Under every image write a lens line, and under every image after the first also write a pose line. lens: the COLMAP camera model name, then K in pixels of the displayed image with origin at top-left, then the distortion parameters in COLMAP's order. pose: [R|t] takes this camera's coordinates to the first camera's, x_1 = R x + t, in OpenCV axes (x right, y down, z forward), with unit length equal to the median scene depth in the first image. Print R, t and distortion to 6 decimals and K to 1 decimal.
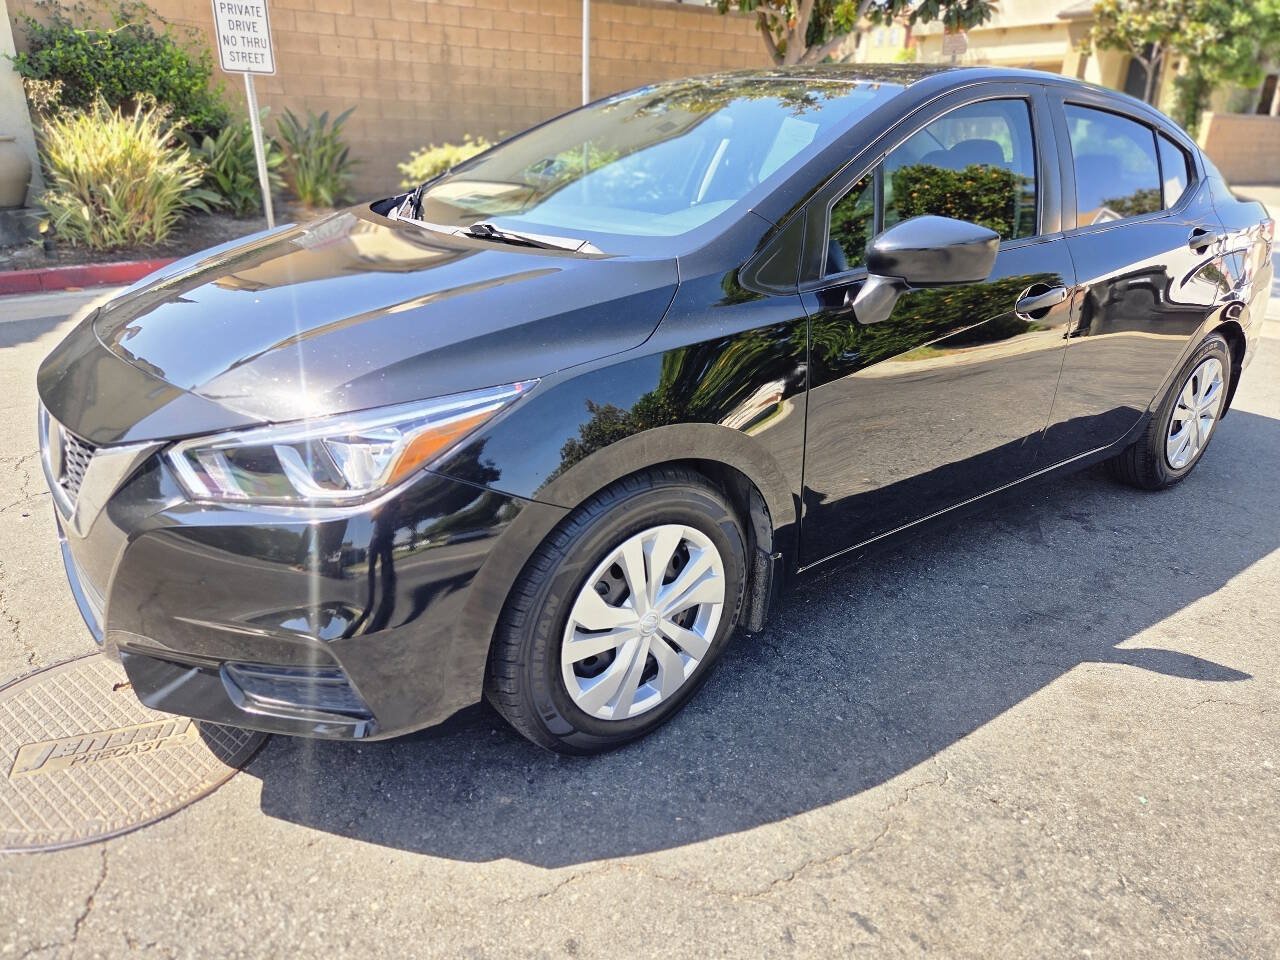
lens RADIAL K [[911.0, 0, 629.4], [0, 911.0, 472.9], [0, 0, 1]] dist [0.036186, -0.044087]
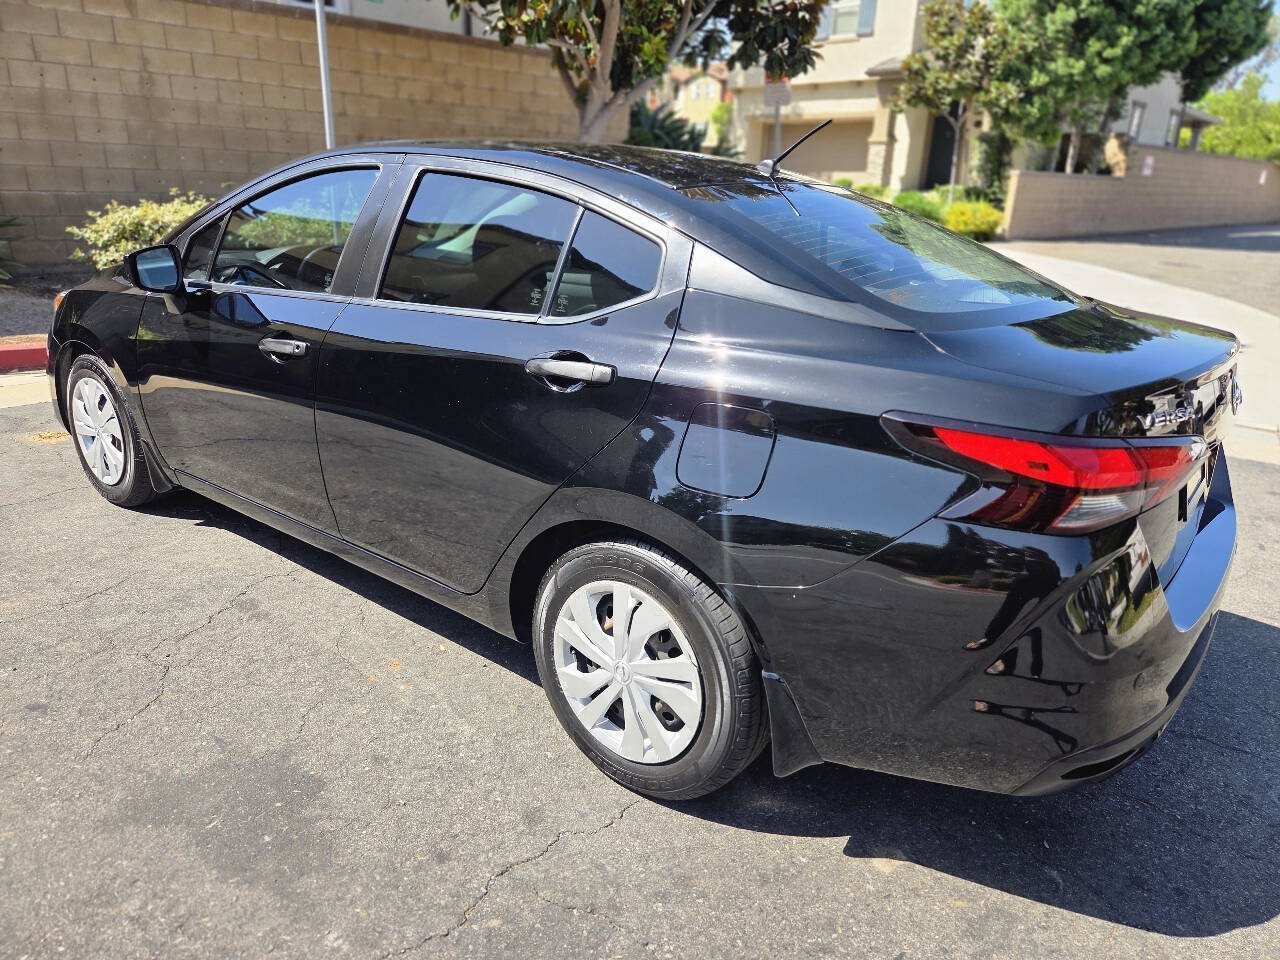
lens RADIAL K [[911.0, 0, 665.8], [0, 911.0, 480.5], [0, 0, 1]] dist [0.036186, -0.044087]
pose [[0.977619, -0.054028, 0.203329, 0.027499], [0.061585, 0.997620, -0.031023, -0.042153], [-0.201169, 0.042851, 0.978619, 0.098894]]
